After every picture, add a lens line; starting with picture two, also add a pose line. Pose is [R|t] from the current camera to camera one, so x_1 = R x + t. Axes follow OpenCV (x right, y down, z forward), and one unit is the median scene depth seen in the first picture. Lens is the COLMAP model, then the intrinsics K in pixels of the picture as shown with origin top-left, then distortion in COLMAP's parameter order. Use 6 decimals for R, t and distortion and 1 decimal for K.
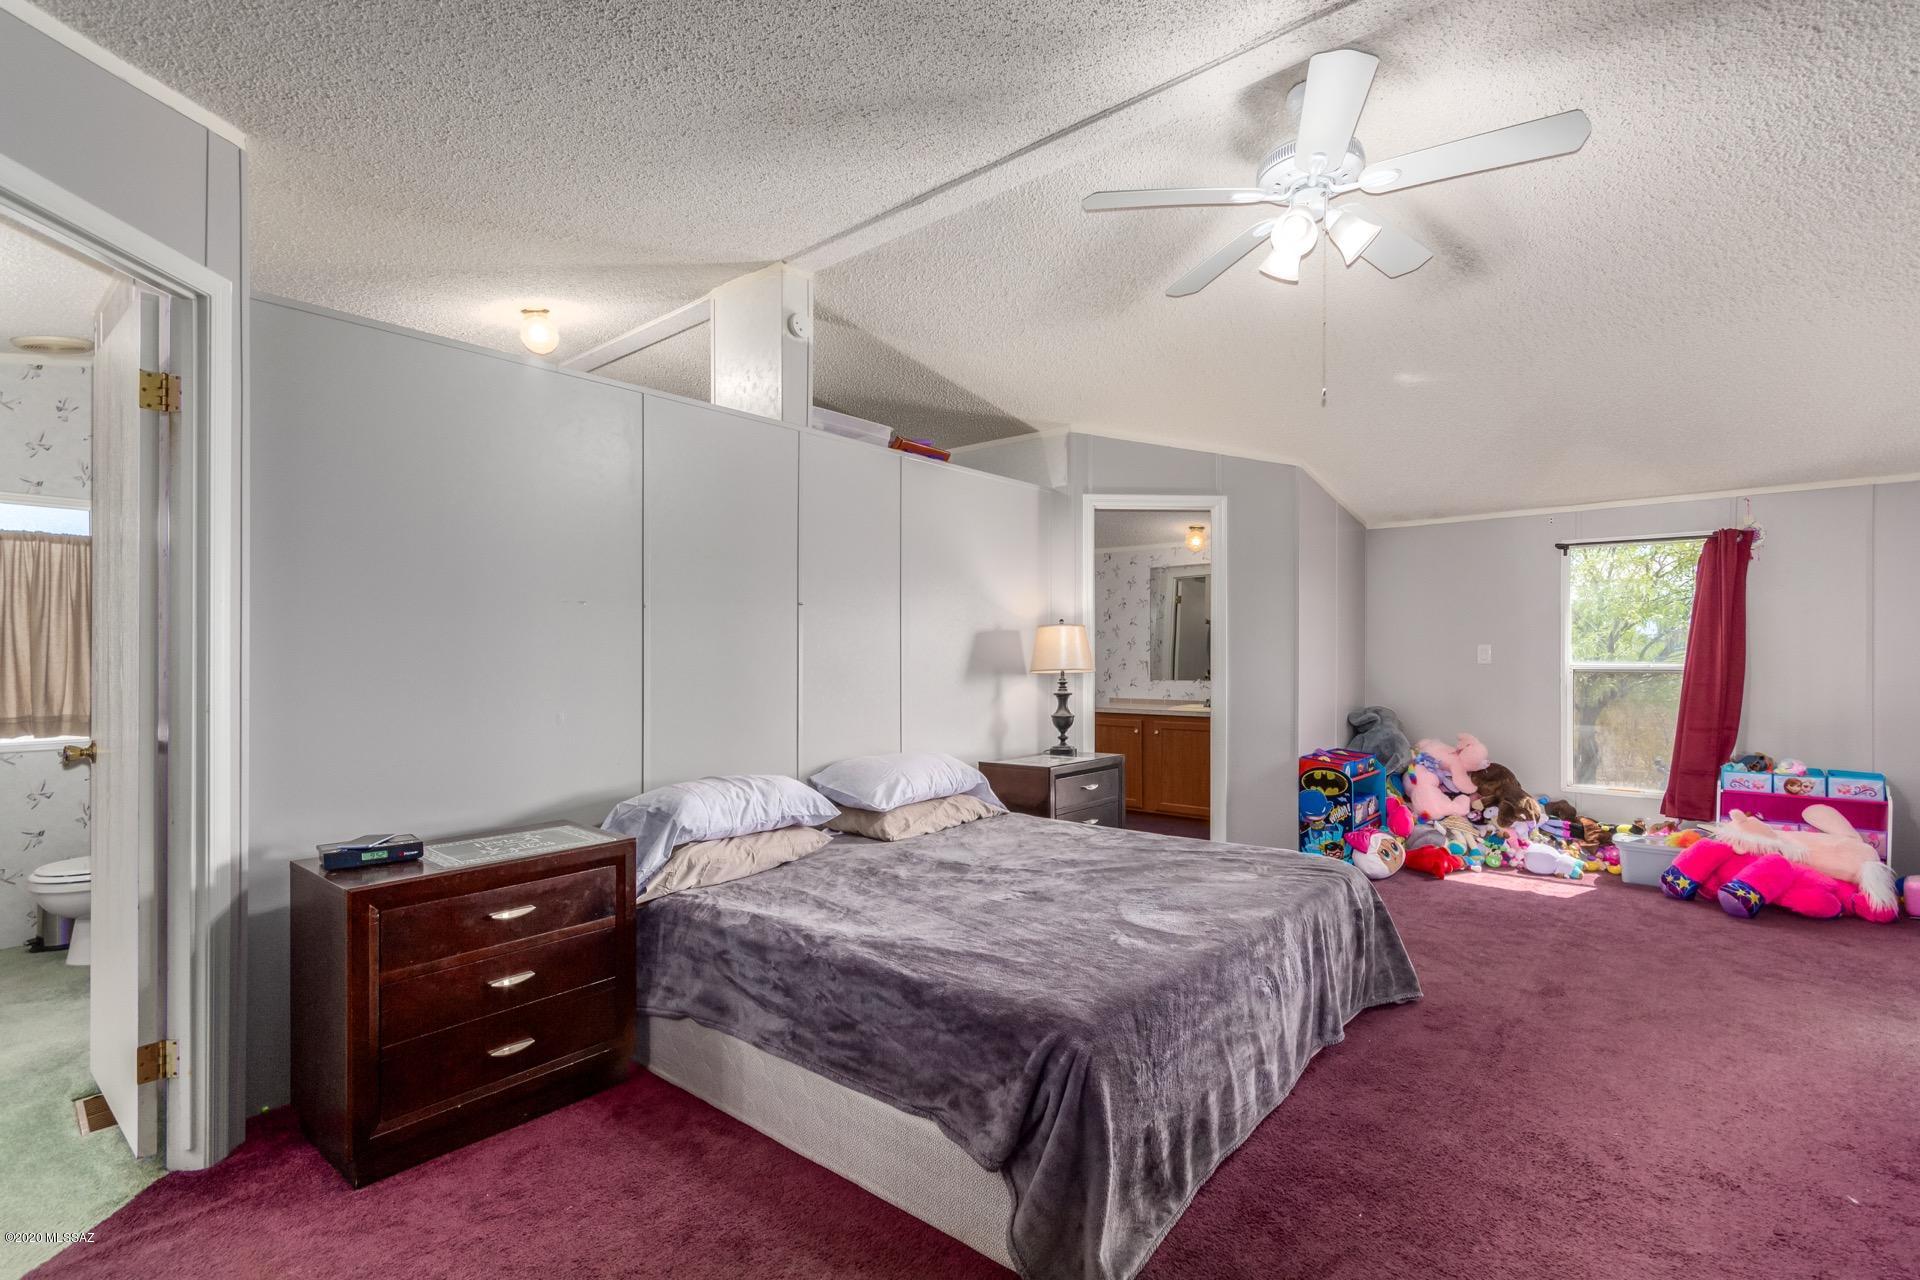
lens RADIAL K [[893.0, 0, 956.6], [0, 893.0, 656.1], [0, 0, 1]] dist [0.002752, 0.000157]
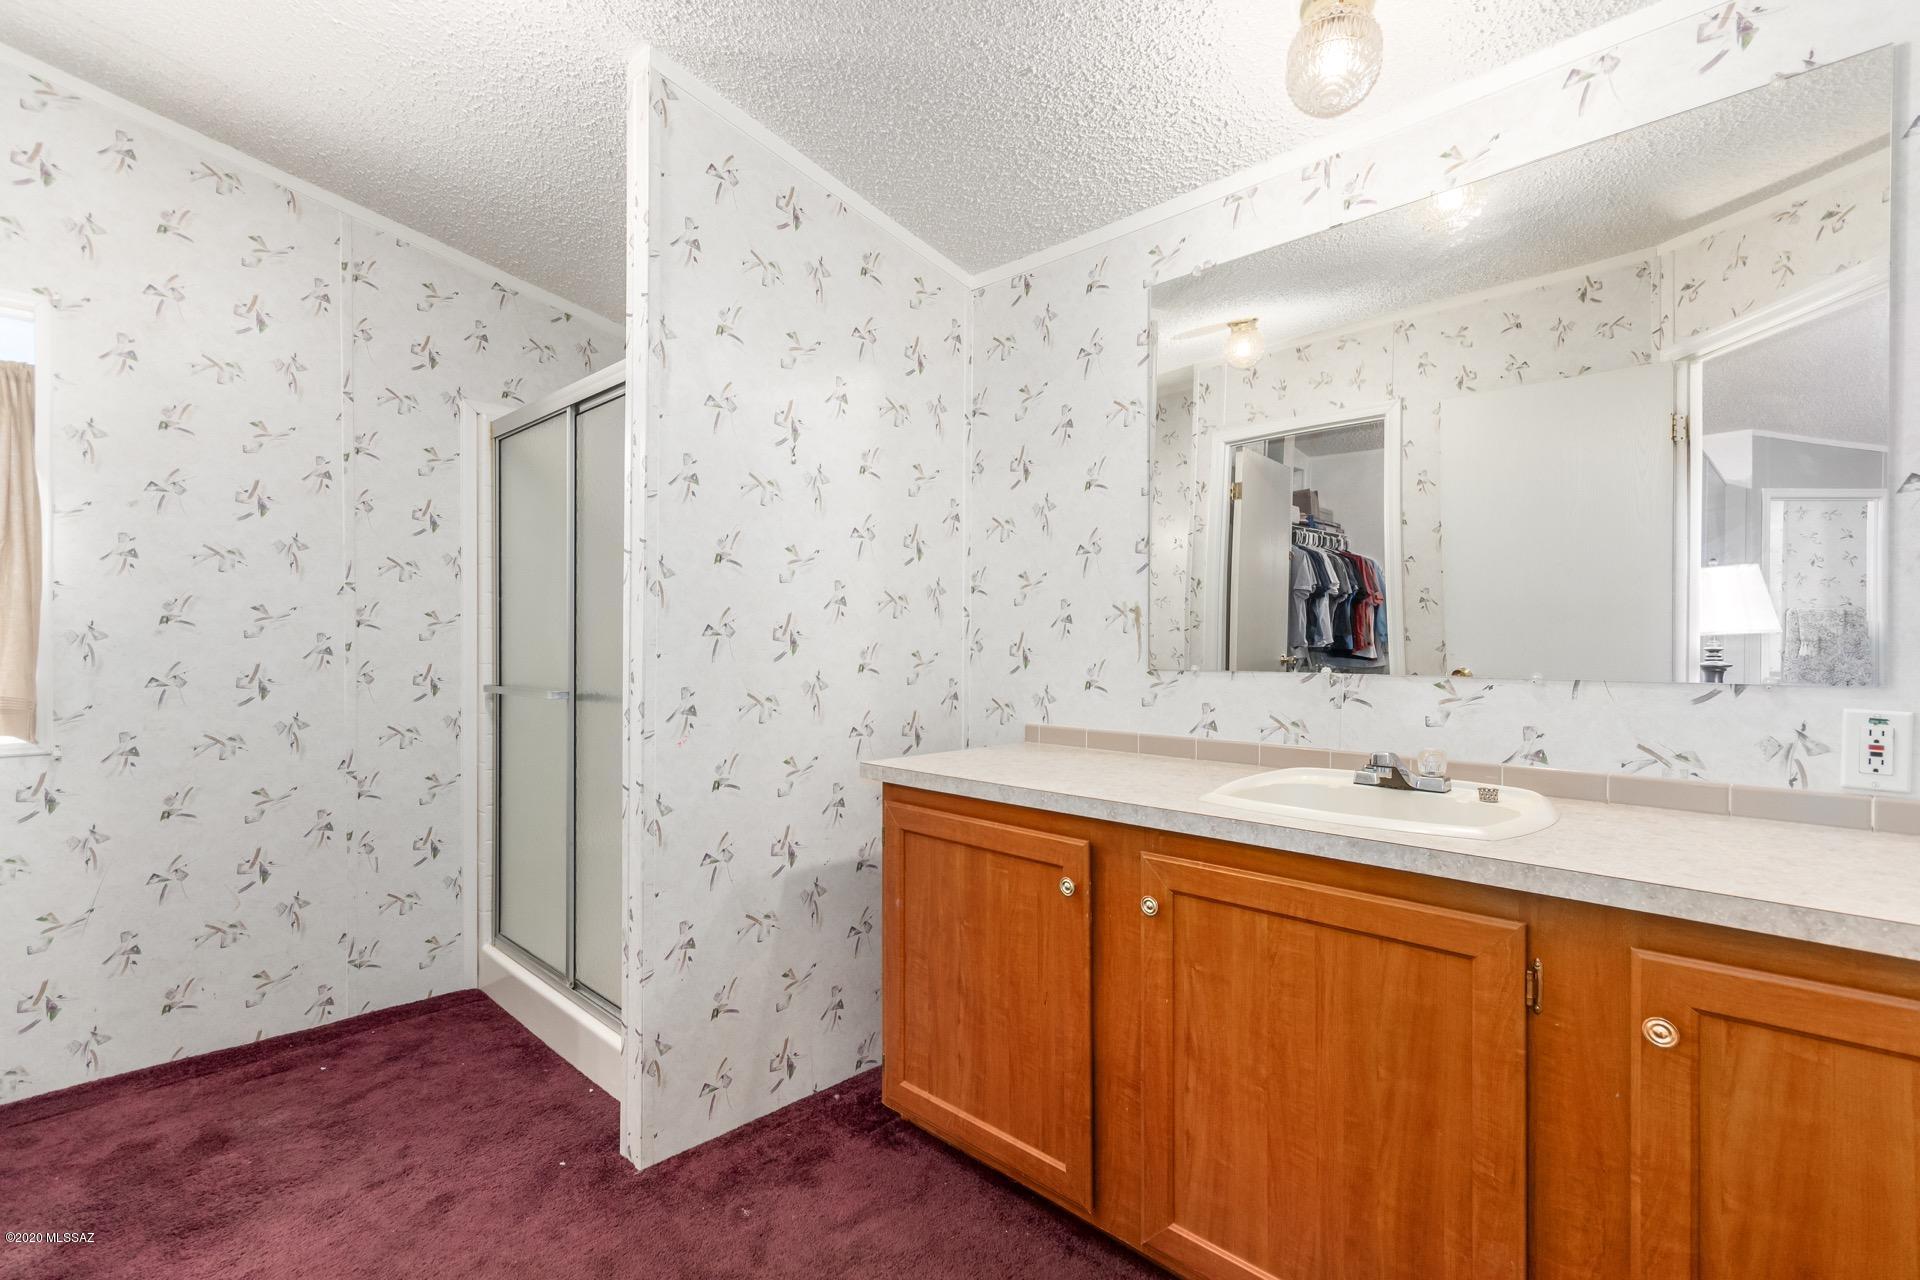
lens RADIAL K [[893.0, 0, 956.6], [0, 893.0, 656.1], [0, 0, 1]] dist [0.002752, 0.000157]
pose [[0.998761, 0.000815, -0.049767, 0.163049], [-0.000470, 0.999976, 0.006949, 0.020304], [0.049772, -0.006917, 0.998737, 0.680839]]
